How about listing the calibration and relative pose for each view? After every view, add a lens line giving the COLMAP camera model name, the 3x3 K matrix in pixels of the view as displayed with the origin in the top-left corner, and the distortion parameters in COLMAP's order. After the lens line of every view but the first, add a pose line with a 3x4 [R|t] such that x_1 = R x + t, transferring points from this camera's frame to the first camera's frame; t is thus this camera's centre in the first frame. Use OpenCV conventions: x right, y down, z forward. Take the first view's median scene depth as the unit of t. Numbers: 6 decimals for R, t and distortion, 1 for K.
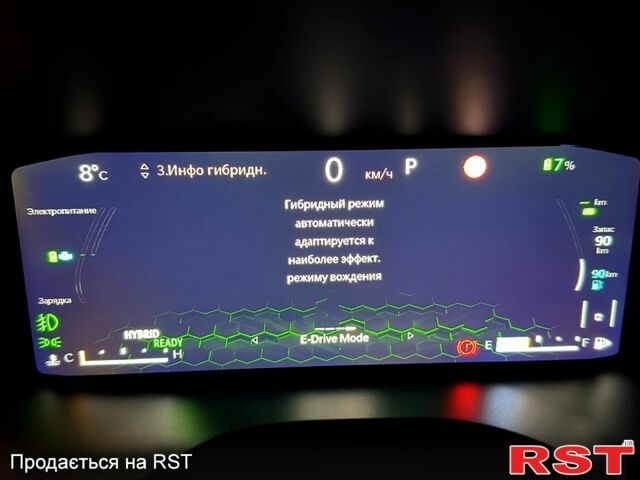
lens RADIAL K [[624.1, 0, 311.1], [0, 624.1, 218.6], [0, 0, 1]] dist [0.102035, 0.000000]
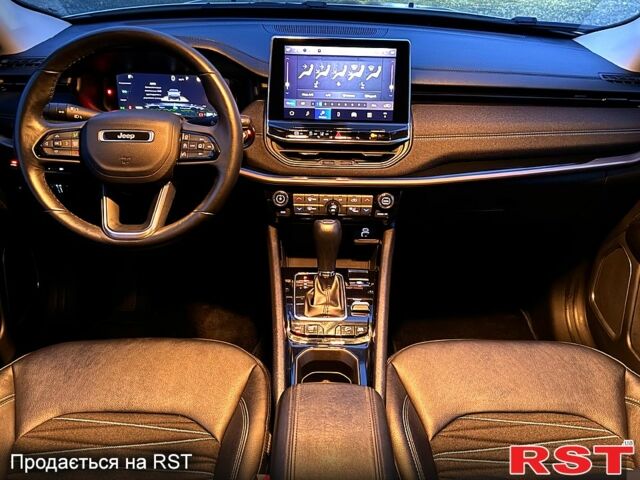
lens RADIAL K [[624.1, 0, 318.6], [0, 624.1, 241.4], [0, 0, 1]] dist [0.102035, 0.000000]
pose [[0.998333, 0.049735, -0.029287, 1.505385], [-0.045858, 0.991622, 0.120757, 0.598757], [0.035047, -0.119212, 0.992250, -4.534039]]
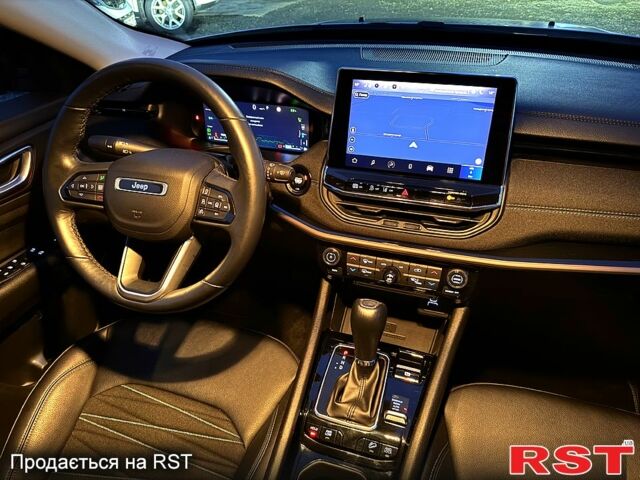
lens RADIAL K [[441.8, 0, 323.4], [0, 441.8, 239.9], [0, 0, 1]] dist [0.046292, -0.019795]
pose [[0.929518, 0.189527, -0.316348, 1.934016], [-0.114647, 0.963835, 0.240578, 0.032979], [0.350503, -0.187354, 0.917631, -2.412861]]
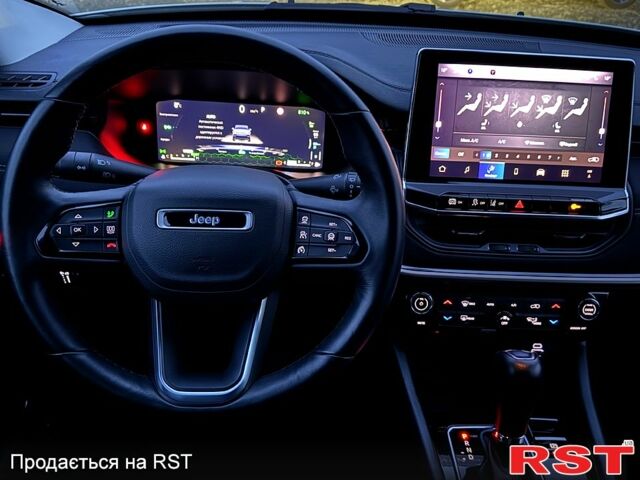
lens RADIAL K [[624.1, 0, 322.0], [0, 624.1, 238.8], [0, 0, 1]] dist [0.102035, 0.000000]
pose [[0.997866, 0.063919, 0.013312, 0.490031], [-0.064867, 0.993753, 0.090812, 0.305730], [-0.007424, -0.091482, 0.995779, -2.674685]]
